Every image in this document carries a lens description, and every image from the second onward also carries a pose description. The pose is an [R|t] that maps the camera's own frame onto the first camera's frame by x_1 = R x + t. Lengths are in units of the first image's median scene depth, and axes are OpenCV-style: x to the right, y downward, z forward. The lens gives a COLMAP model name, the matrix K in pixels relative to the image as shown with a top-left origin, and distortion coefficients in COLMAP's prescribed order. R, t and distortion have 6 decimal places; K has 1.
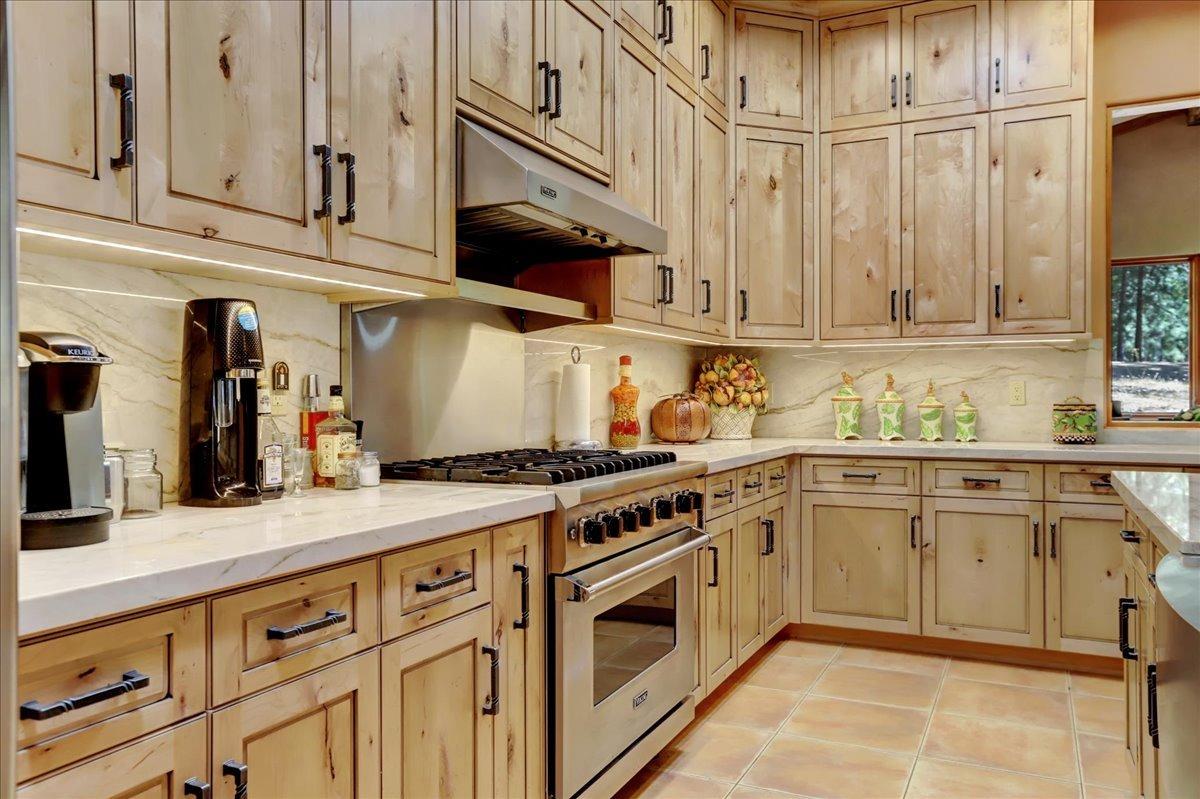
lens RADIAL K [[937.2, 0, 600.0], [0, 937.2, 399.5], [0, 0, 1]] dist [0.088422, 0.001759]
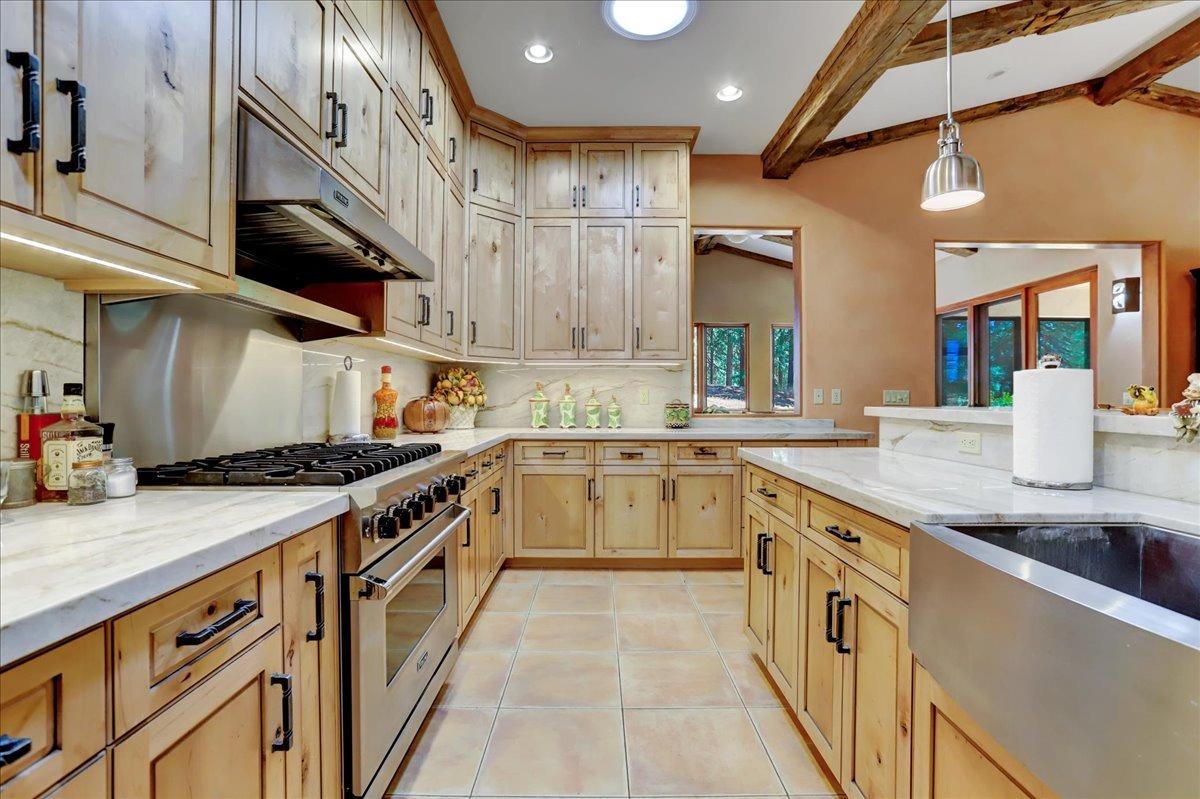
lens RADIAL K [[560.5, 0, 594.1], [0, 560.5, 399.4], [0, 0, 1]] dist [-0.055938, 0.035386]
pose [[0.909030, 0.002894, 0.416721, -0.034544], [-0.001948, 0.999994, -0.002696, 0.000261], [-0.416726, 0.001639, 0.909031, 0.216723]]
